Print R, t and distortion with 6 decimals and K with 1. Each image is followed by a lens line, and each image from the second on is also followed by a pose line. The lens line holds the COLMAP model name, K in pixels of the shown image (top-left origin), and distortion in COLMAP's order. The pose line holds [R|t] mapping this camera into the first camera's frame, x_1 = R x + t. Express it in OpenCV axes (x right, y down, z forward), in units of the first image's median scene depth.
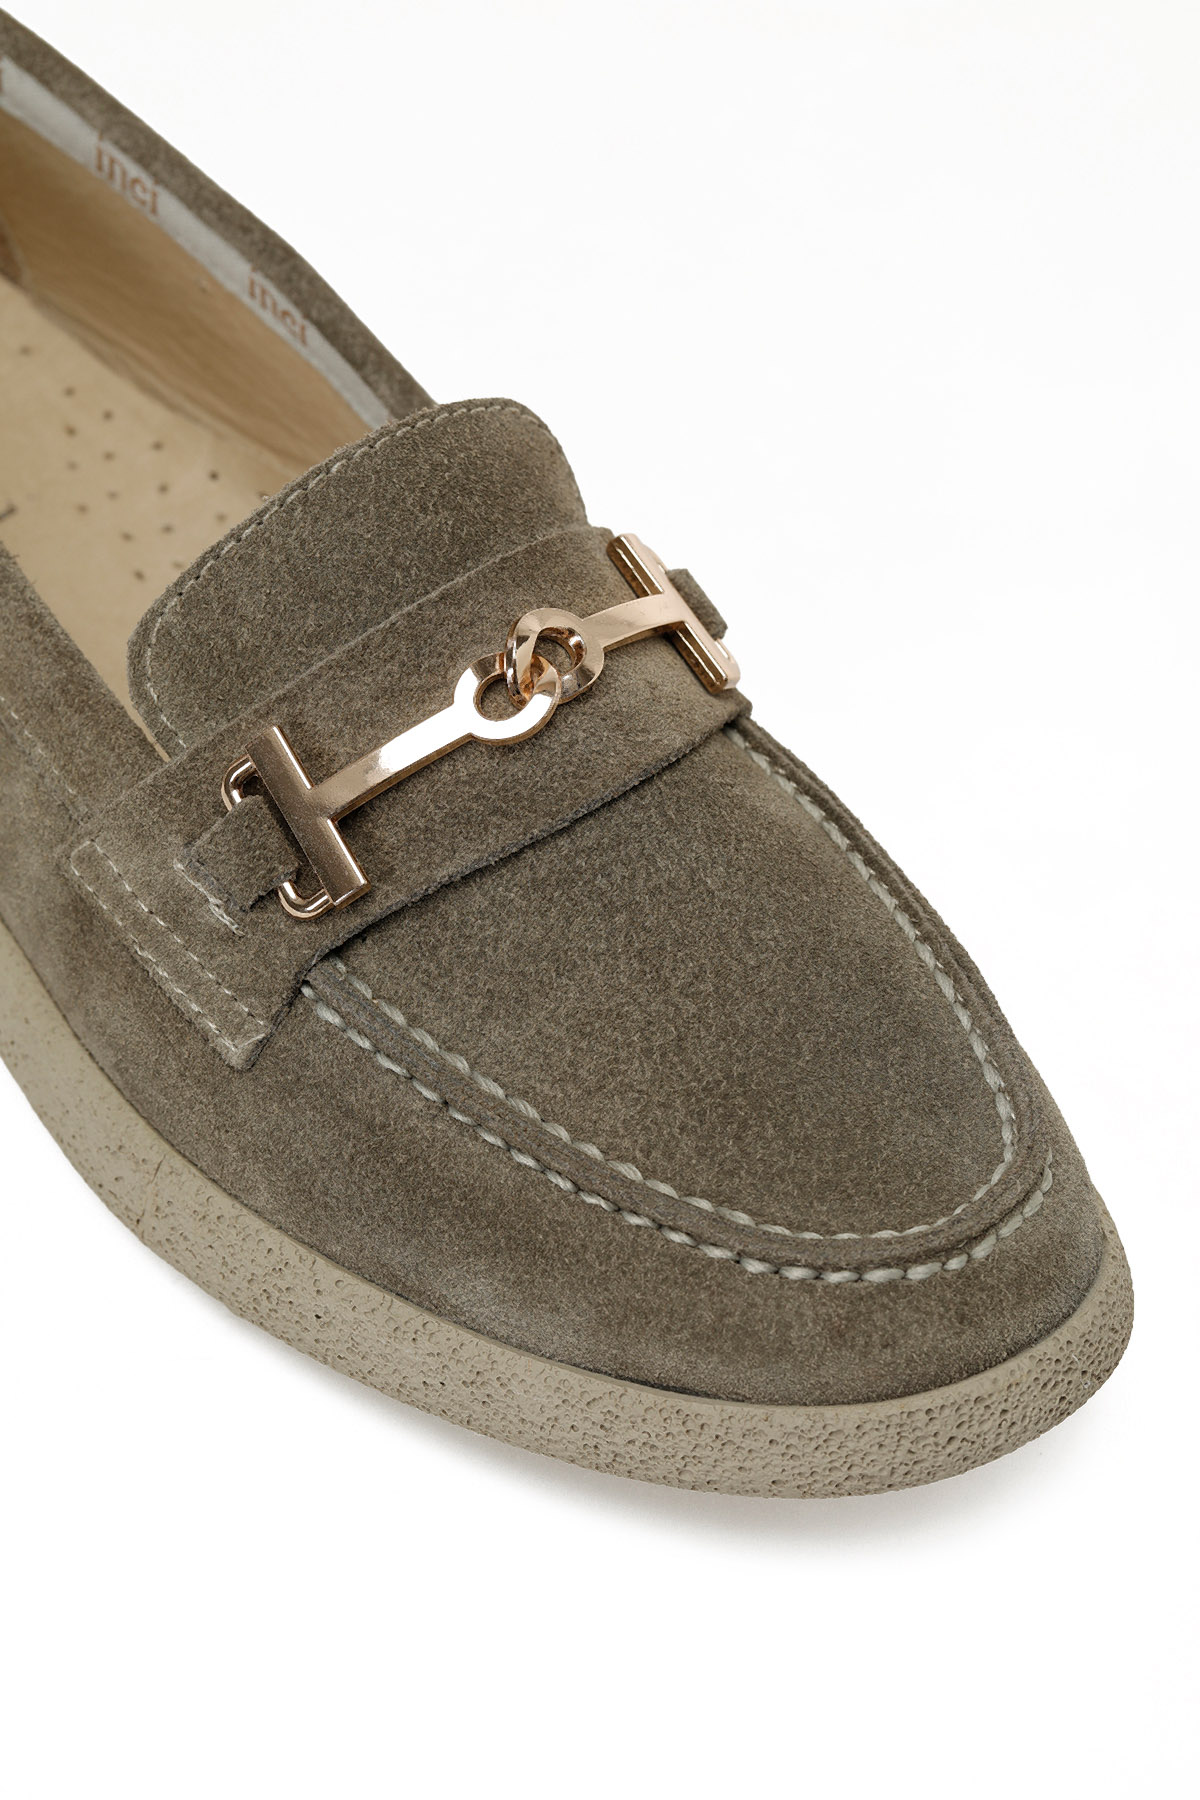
lens RADIAL K [[5471.1, 0, 600.0], [0, 5471.1, 900.0], [0, 0, 1]] dist [-0.142215, -0.663021]
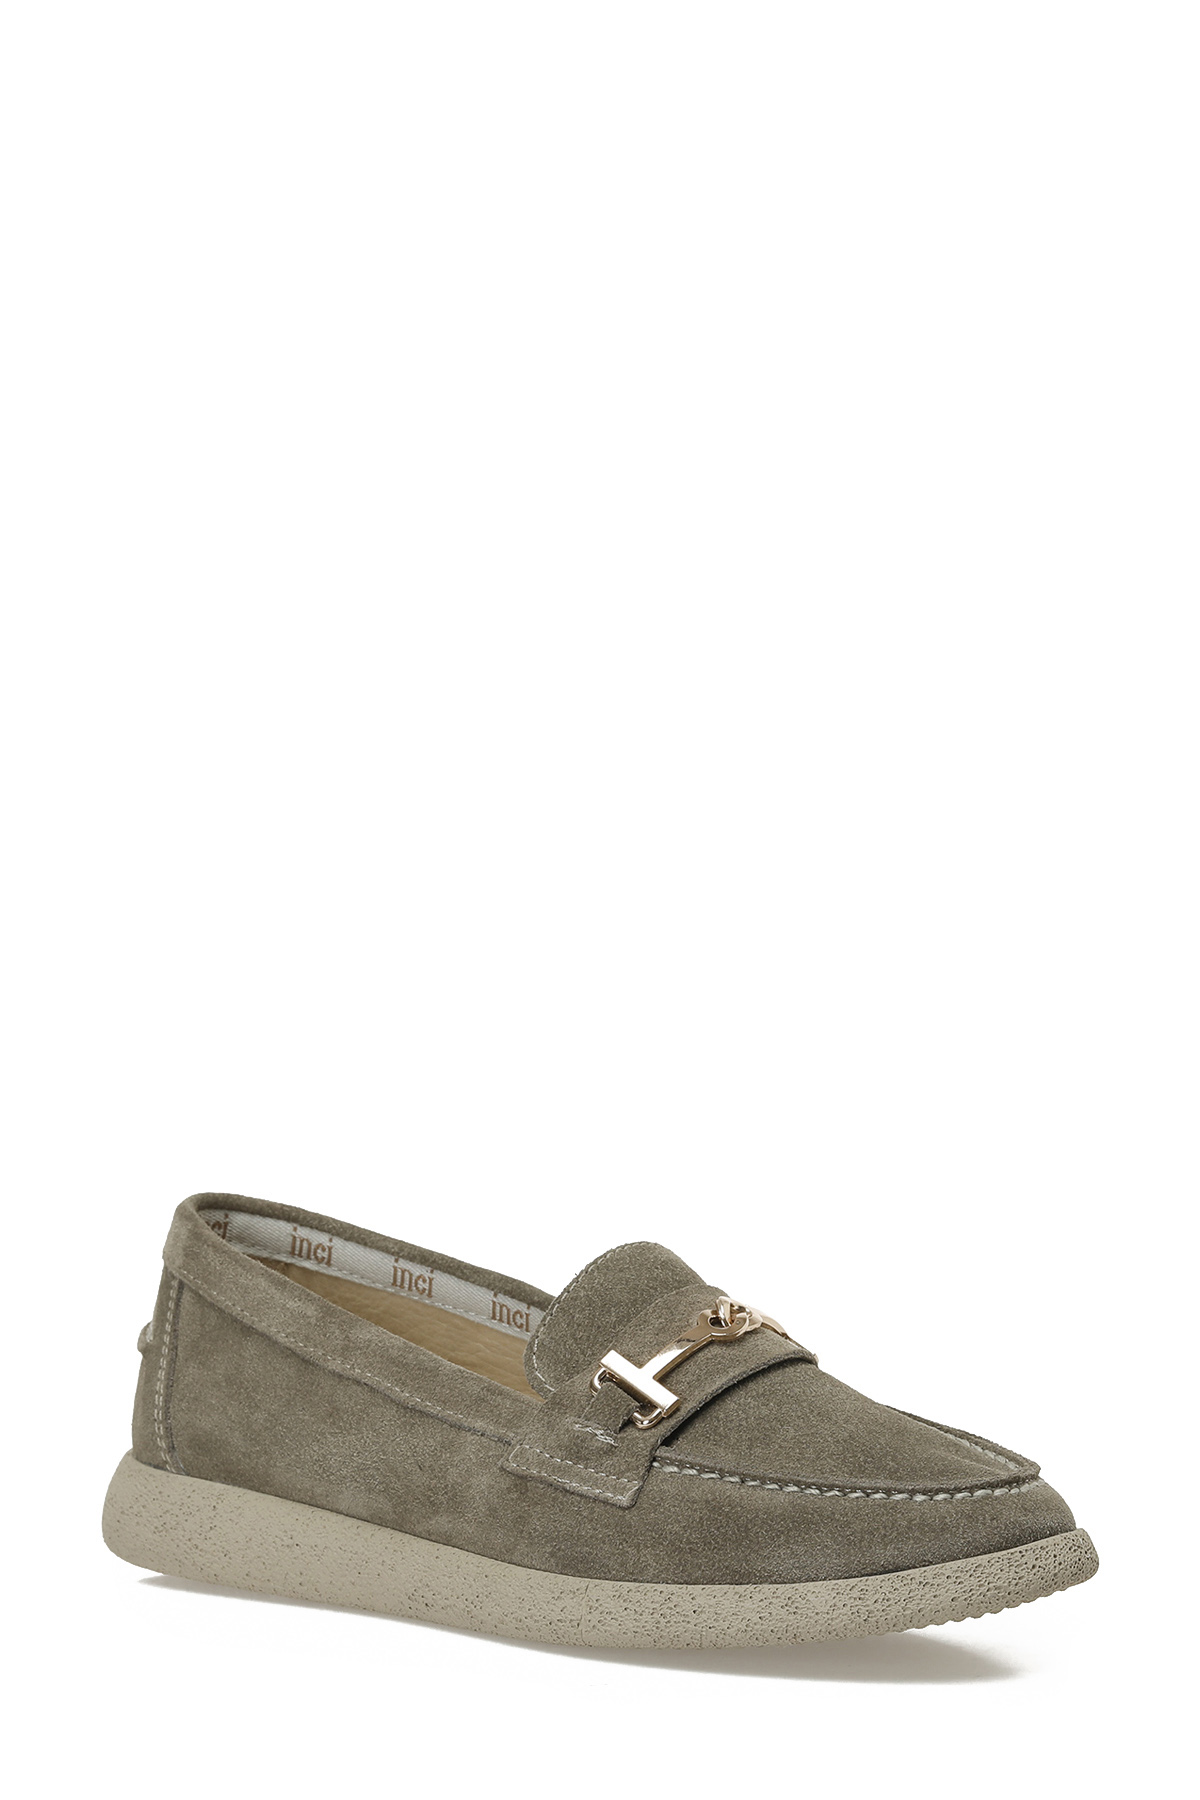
lens RADIAL K [[5471.1, 0, 600.0], [0, 5471.1, 900.0], [0, 0, 1]] dist [-0.142215, -0.663021]
pose [[0.971060, -0.099051, 0.217326, -0.483920], [0.205972, 0.807944, -0.552089, 0.941388], [-0.120903, 0.580875, 0.804964, -0.704089]]
